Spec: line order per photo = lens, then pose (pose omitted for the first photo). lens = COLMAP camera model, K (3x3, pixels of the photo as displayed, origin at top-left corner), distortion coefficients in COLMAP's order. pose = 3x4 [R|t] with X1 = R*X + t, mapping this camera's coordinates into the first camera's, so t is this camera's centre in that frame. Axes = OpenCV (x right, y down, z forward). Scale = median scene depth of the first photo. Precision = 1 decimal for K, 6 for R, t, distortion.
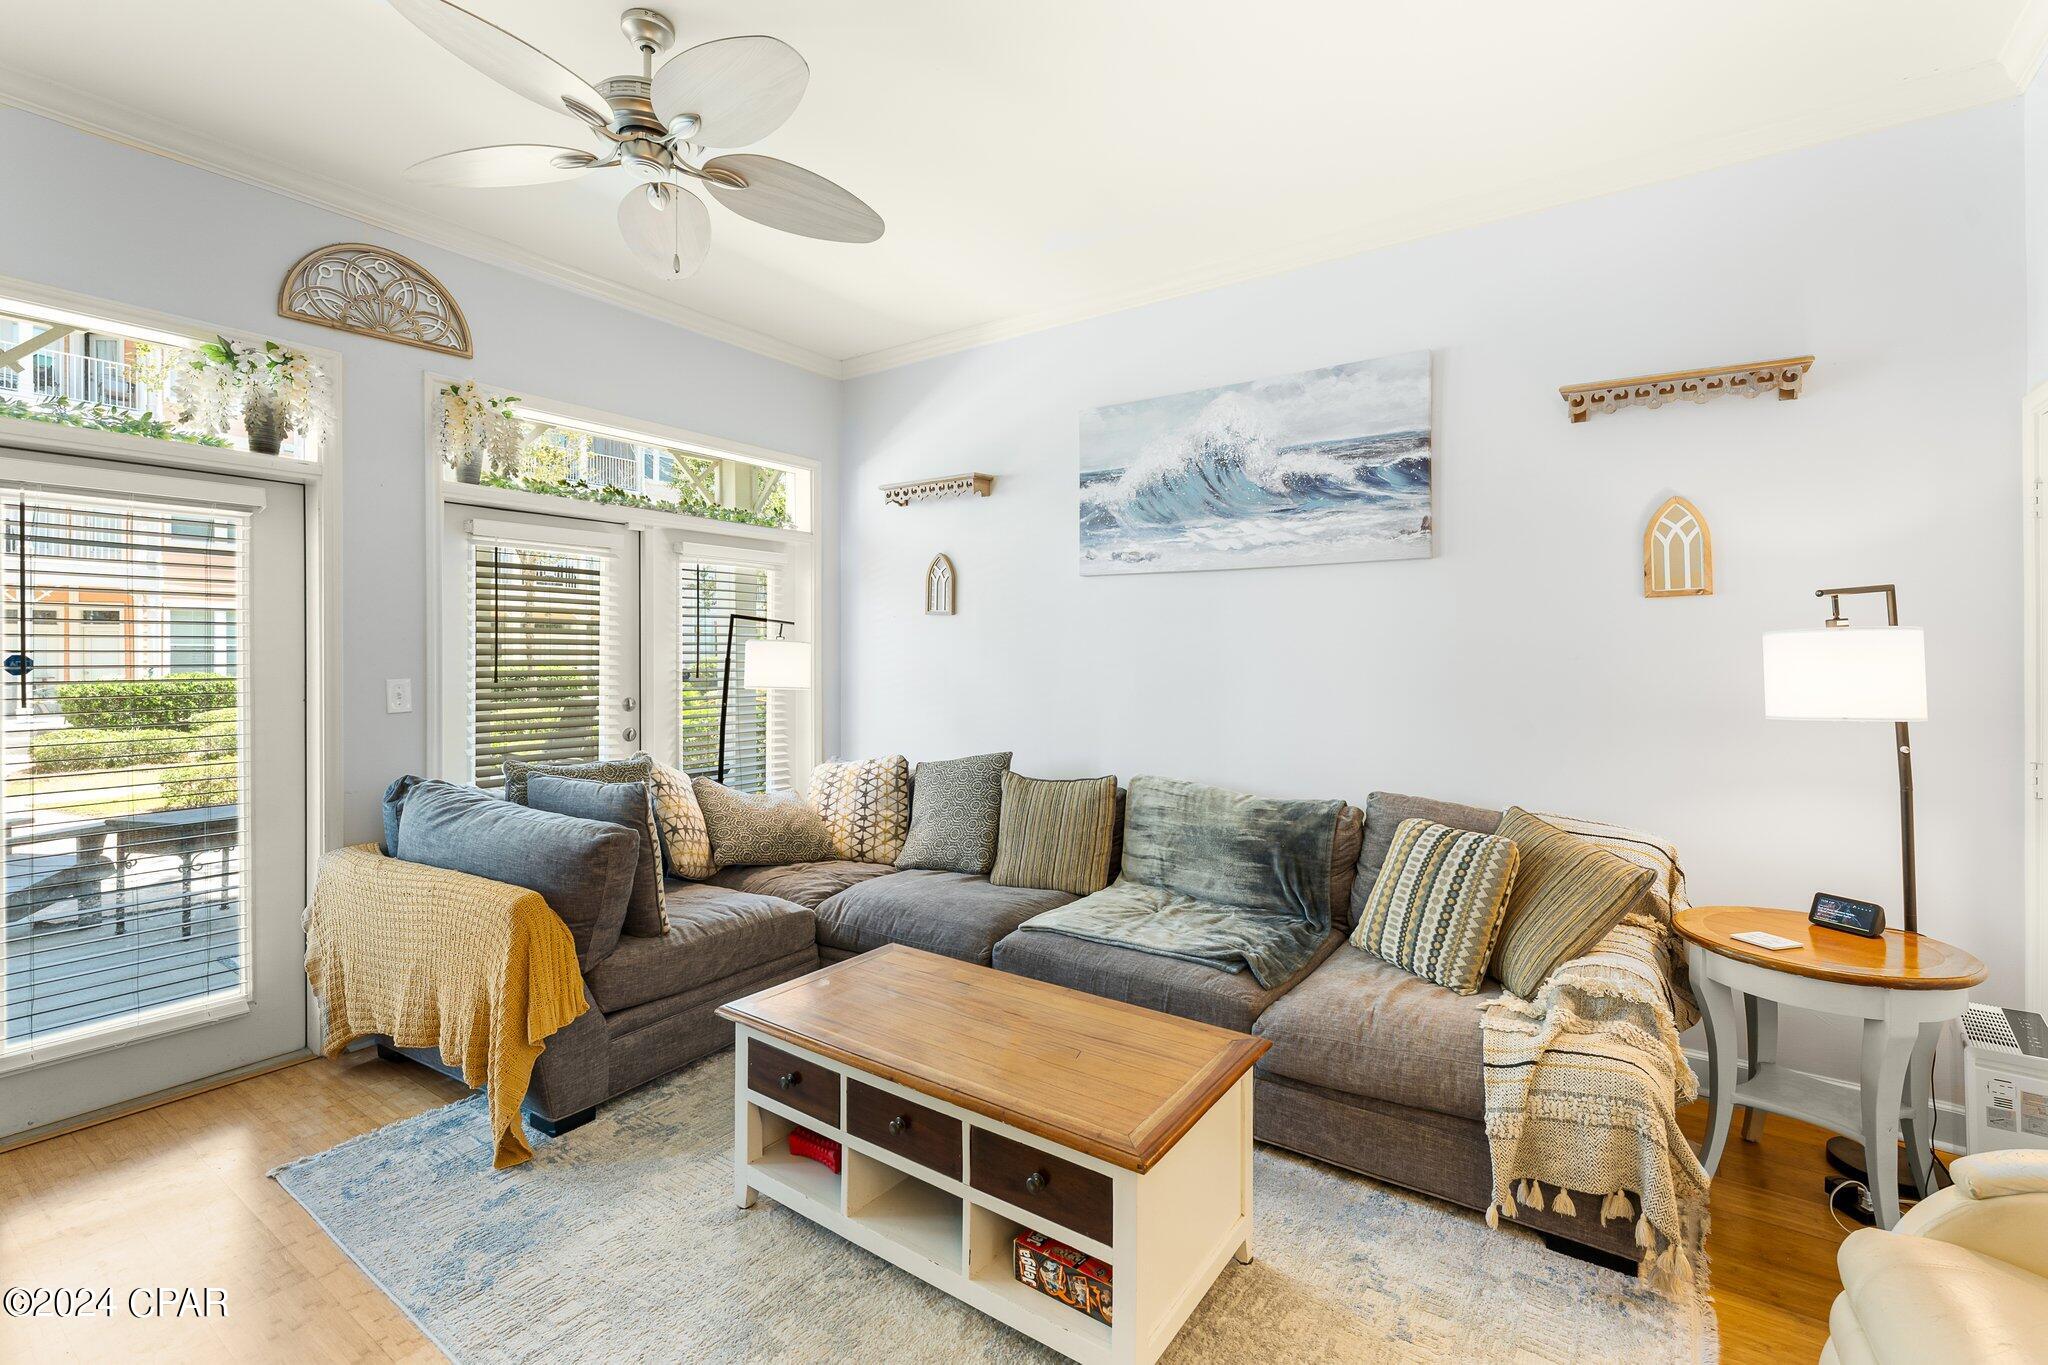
lens RADIAL K [[915.1, 0, 1019.9], [0, 915.1, 652.6], [0, 0, 1]] dist [-0.000011, 0.000349]
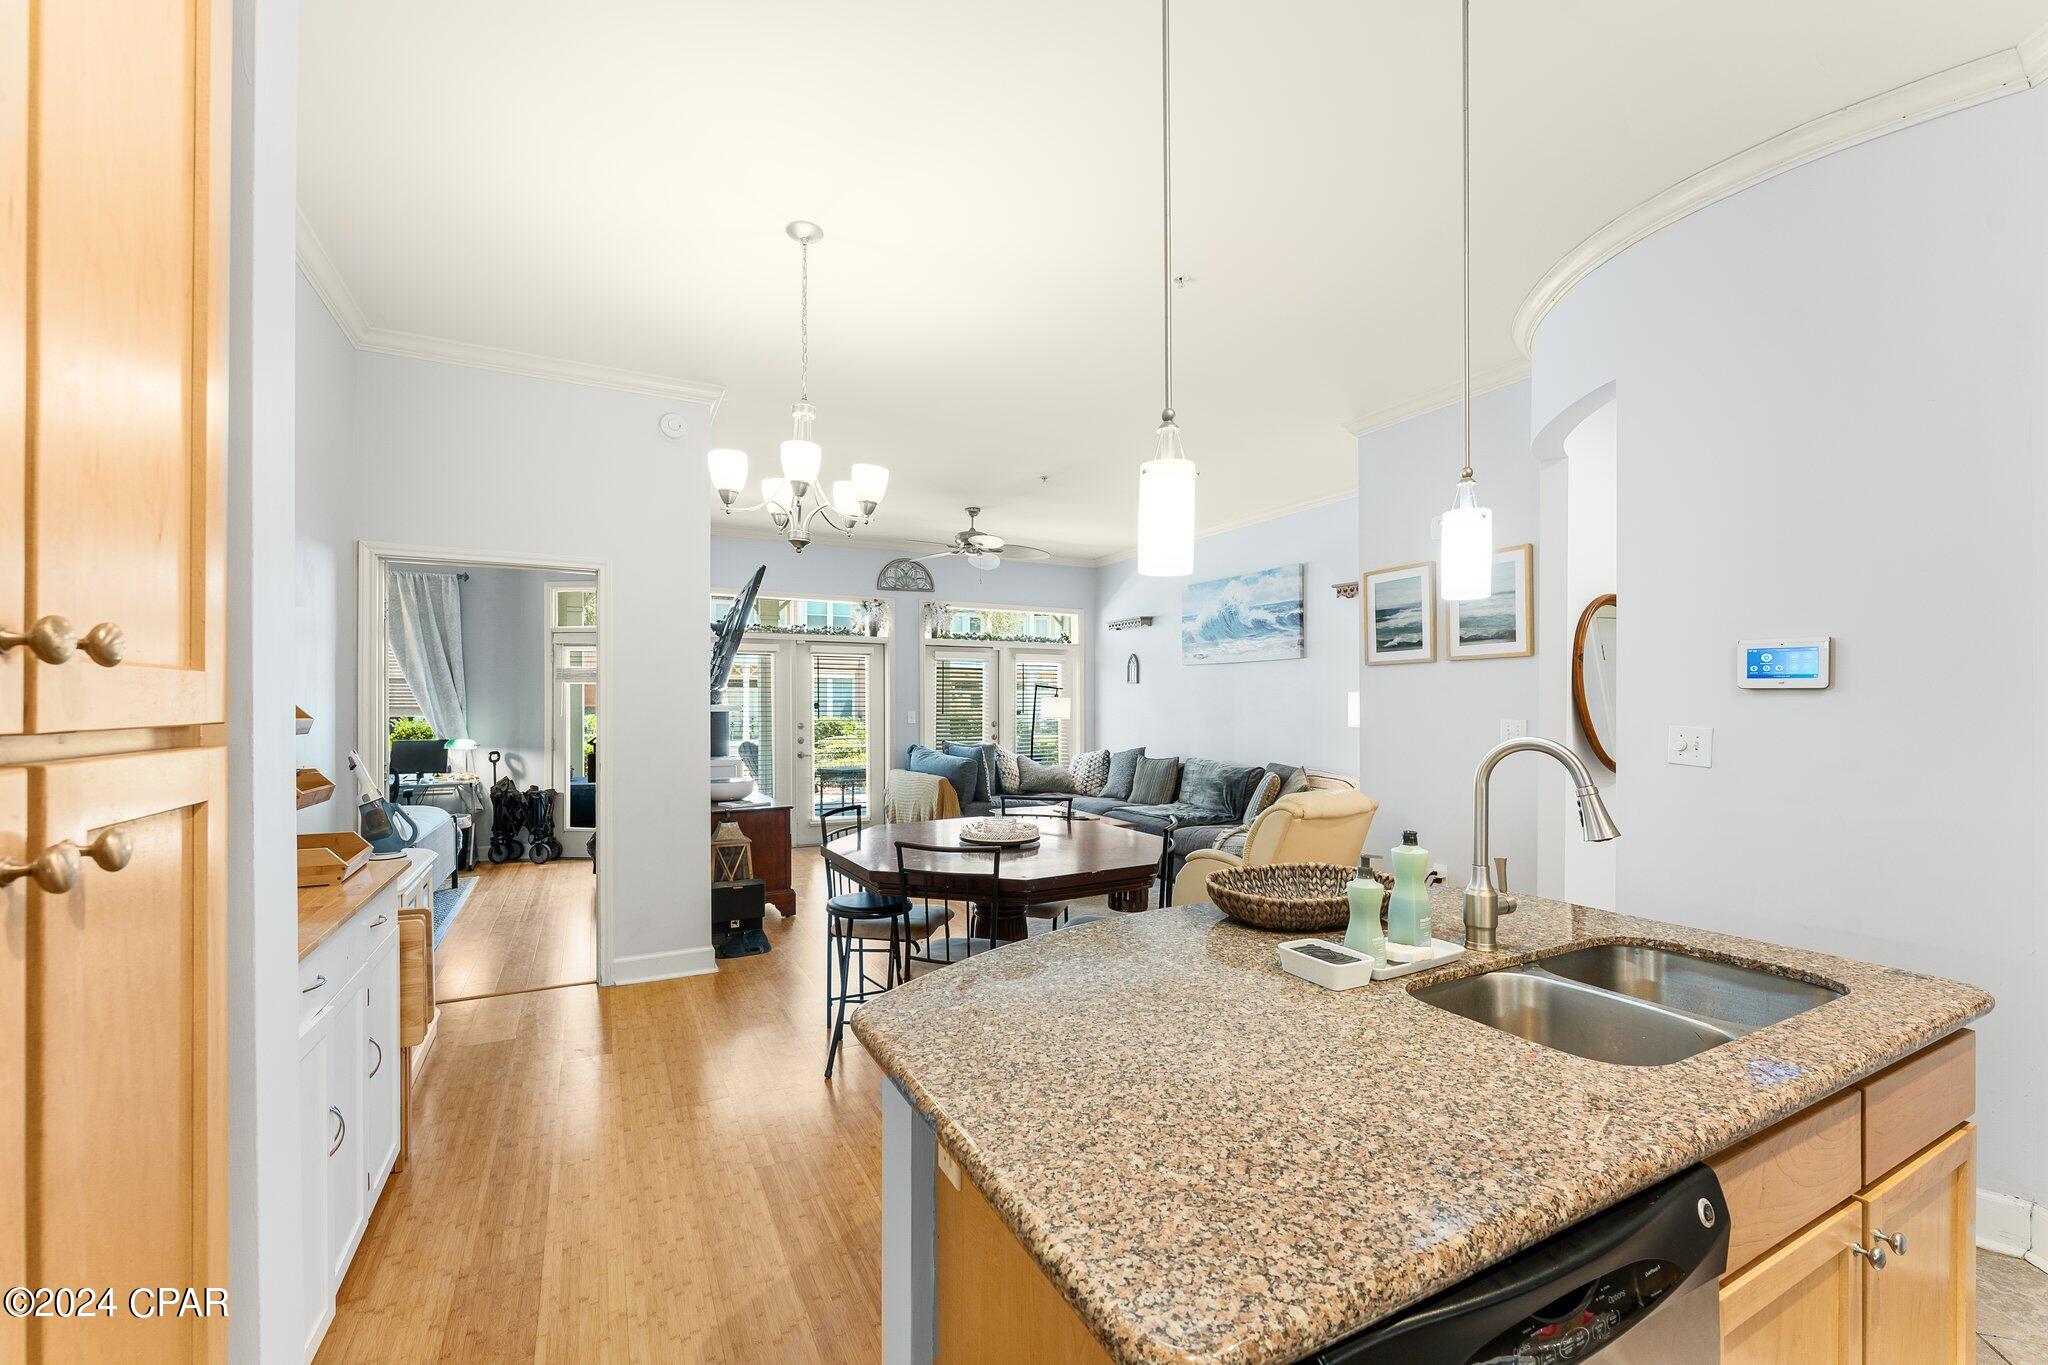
lens RADIAL K [[820.2, 0, 1018.7], [0, 820.2, 711.3], [0, 0, 1]] dist [-0.002031, -0.000138]
pose [[0.886936, 0.004201, -0.461873, 0.702220], [-0.000429, 0.999966, 0.008272, 0.007233], [0.461892, -0.007138, 0.886908, -0.982850]]
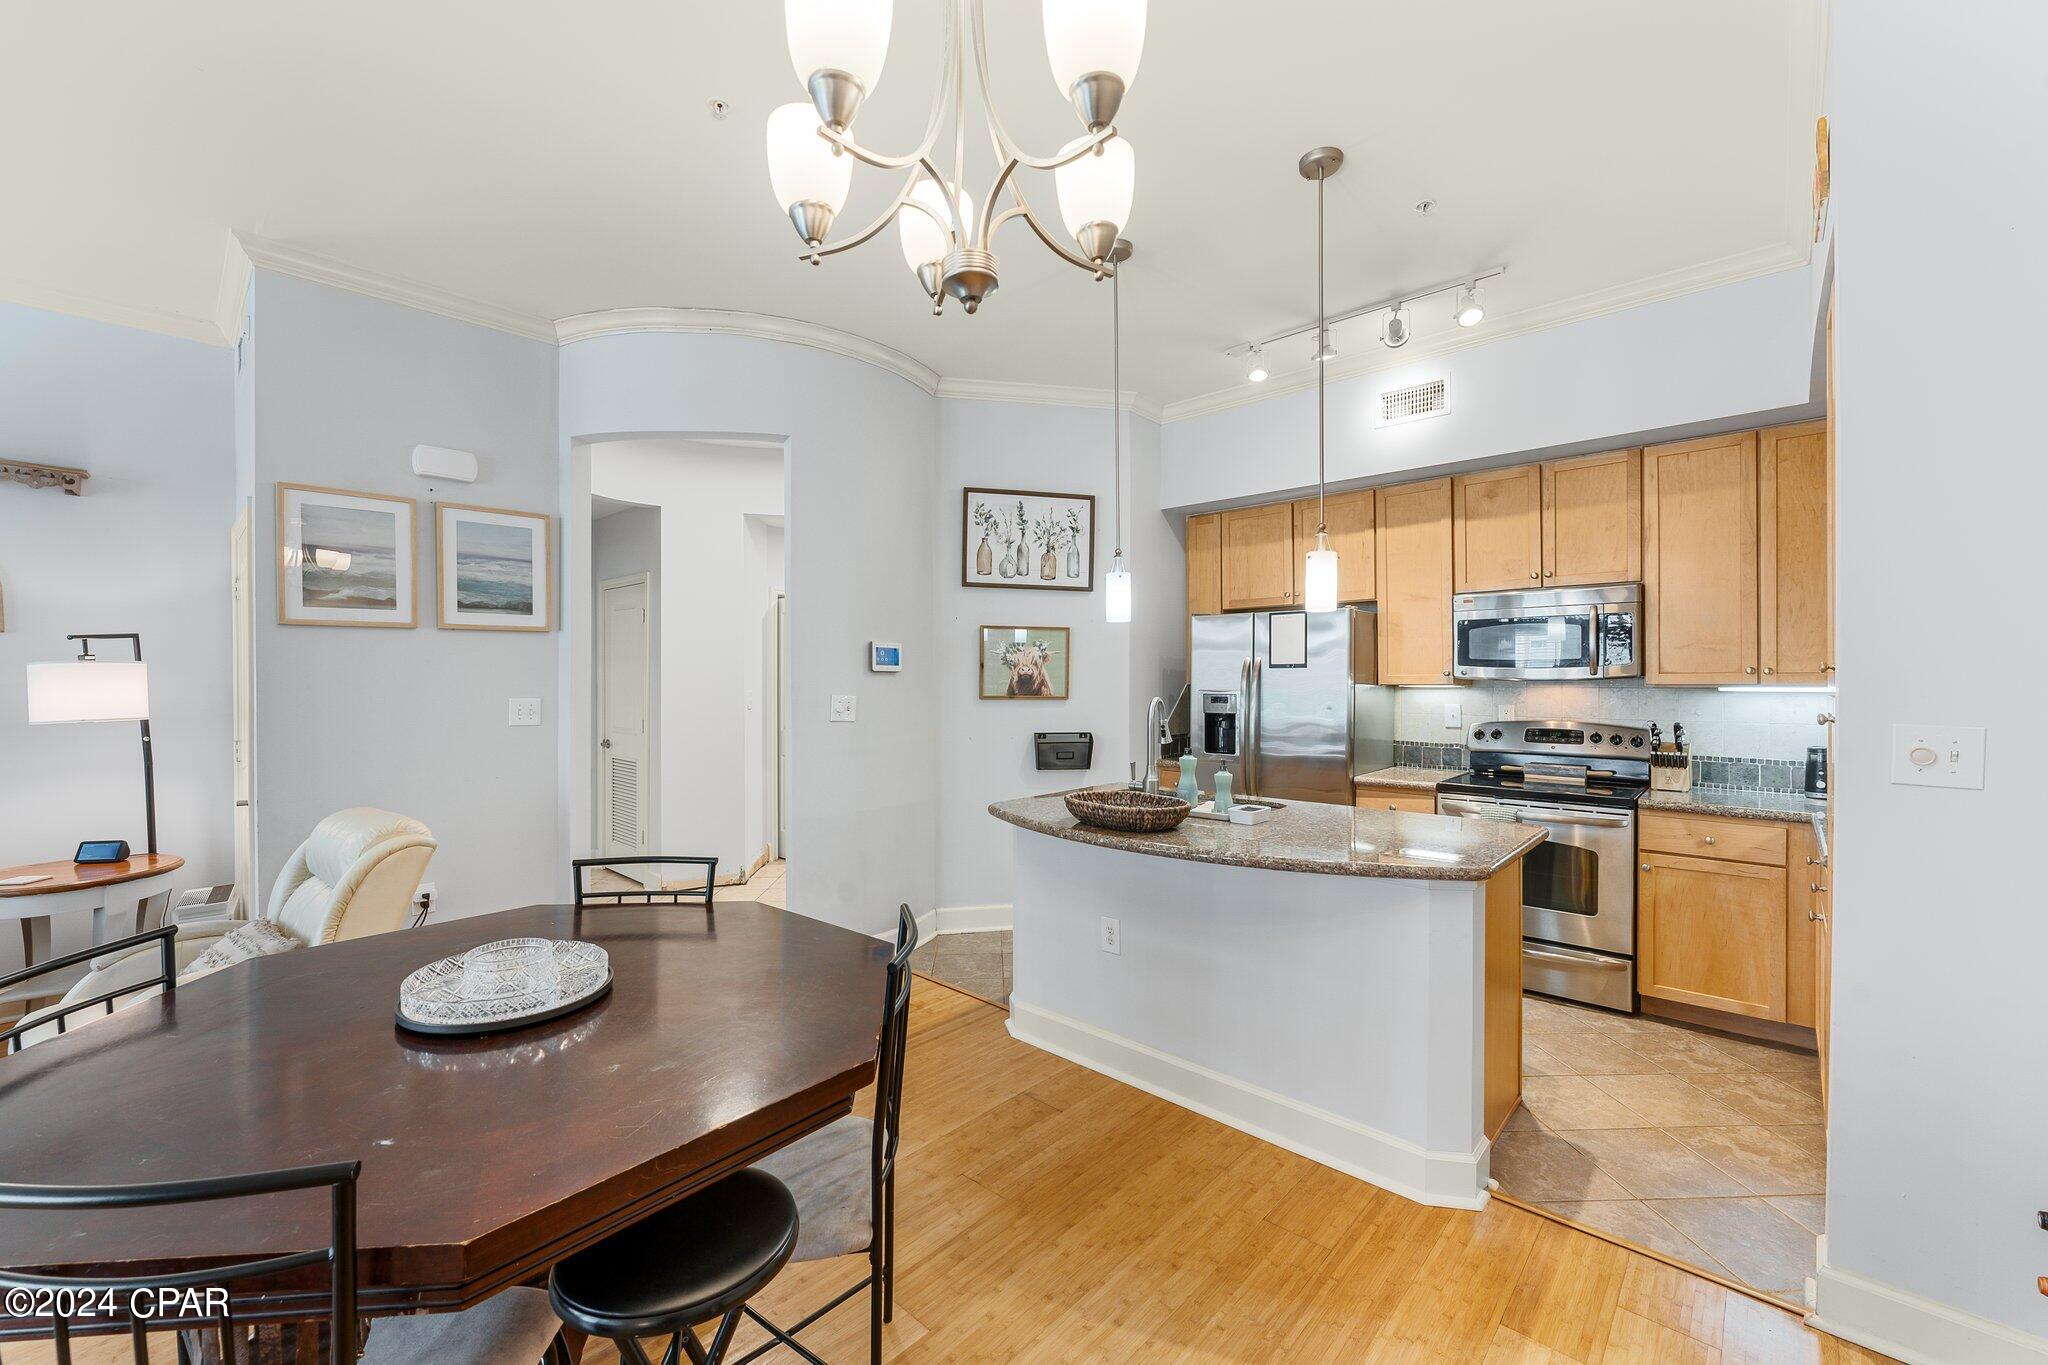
lens RADIAL K [[812.3, 0, 1024.0], [0, 812.3, 682.5], [0, 0, 1]] dist [-0.003482, -0.000077]
pose [[0.137080, -0.006008, 0.990542, -0.136054], [0.002580, 0.999980, 0.005708, 0.003443], [-0.990557, 0.001773, 0.137093, -0.458329]]
